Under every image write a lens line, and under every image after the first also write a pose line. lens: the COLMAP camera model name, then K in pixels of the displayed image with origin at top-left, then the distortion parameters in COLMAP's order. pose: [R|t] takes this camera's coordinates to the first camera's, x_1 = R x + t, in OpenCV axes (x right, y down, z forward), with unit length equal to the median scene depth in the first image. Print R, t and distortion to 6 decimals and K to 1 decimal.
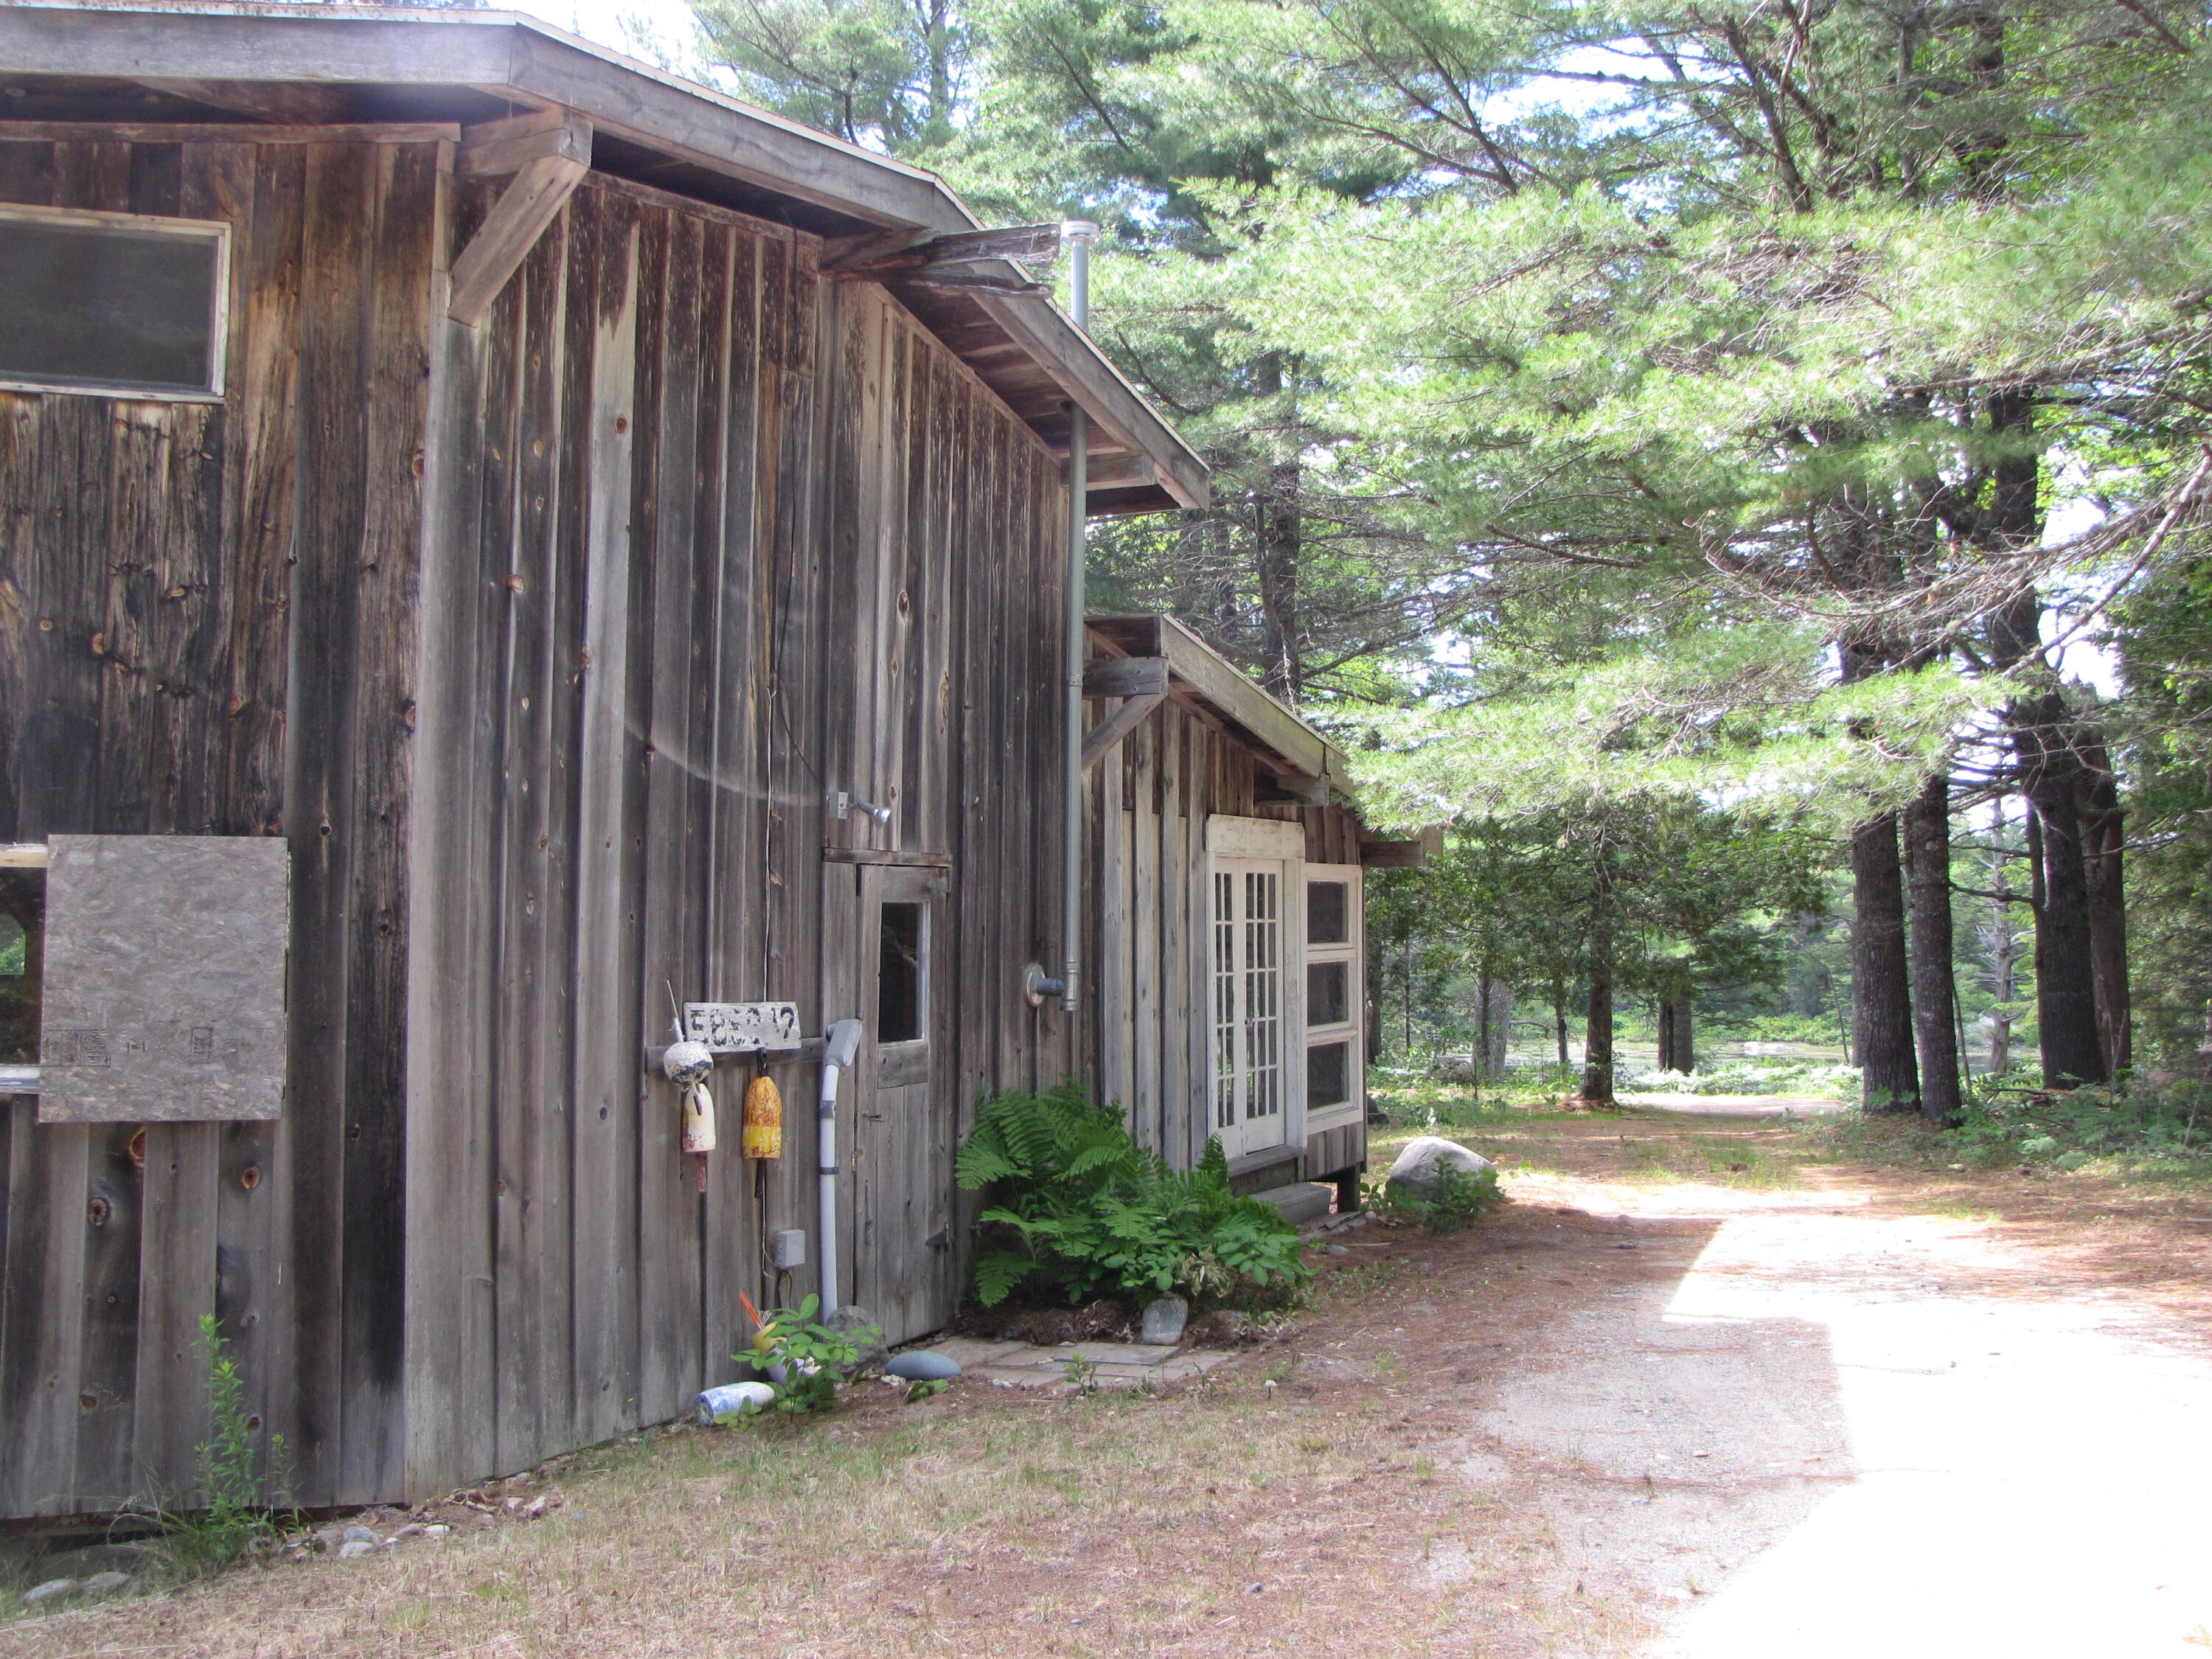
lens RADIAL K [[2200.1, 0, 1106.7], [0, 2200.1, 825.5], [0, 0, 1]] dist [-0.099506, 0.000000]
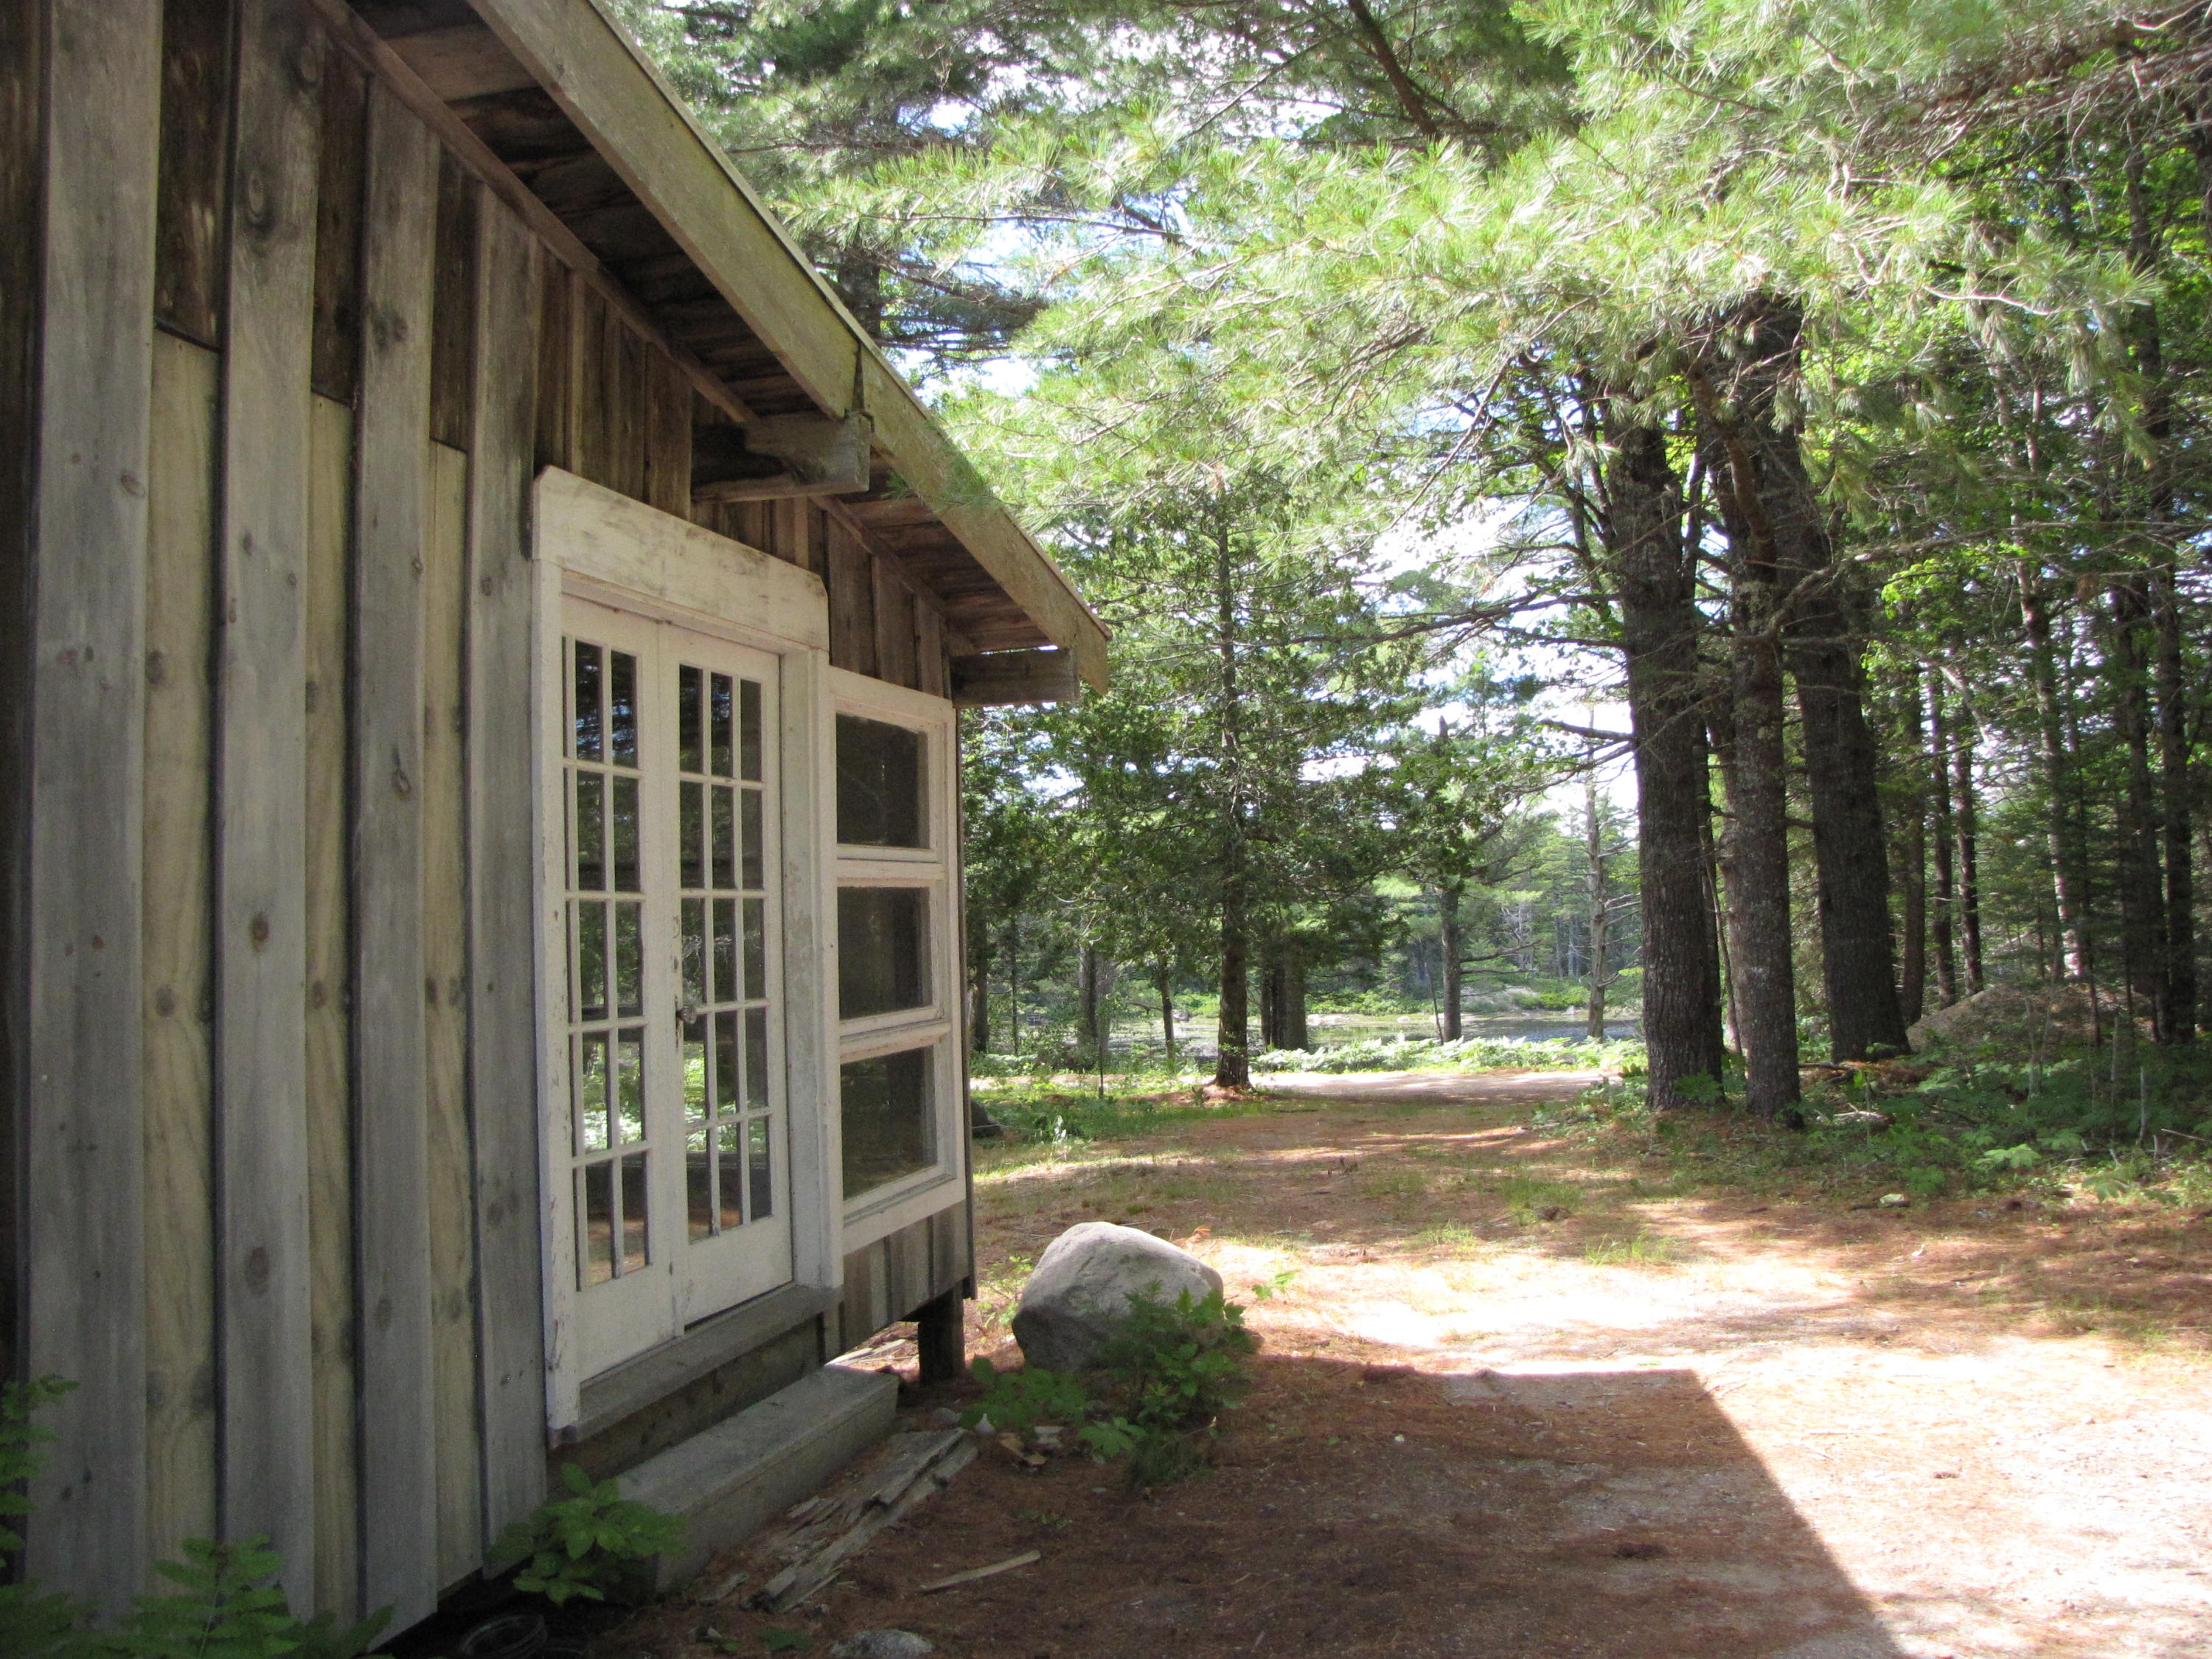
lens RADIAL K [[1835.5, 0, 1118.3], [0, 1835.5, 828.6], [0, 0, 1]] dist [-0.122066, 0.013940]
pose [[0.980325, -0.014159, 0.196880, 0.071489], [0.015804, 0.999852, -0.006783, 0.053182], [-0.196754, 0.009761, 0.980404, 0.592453]]
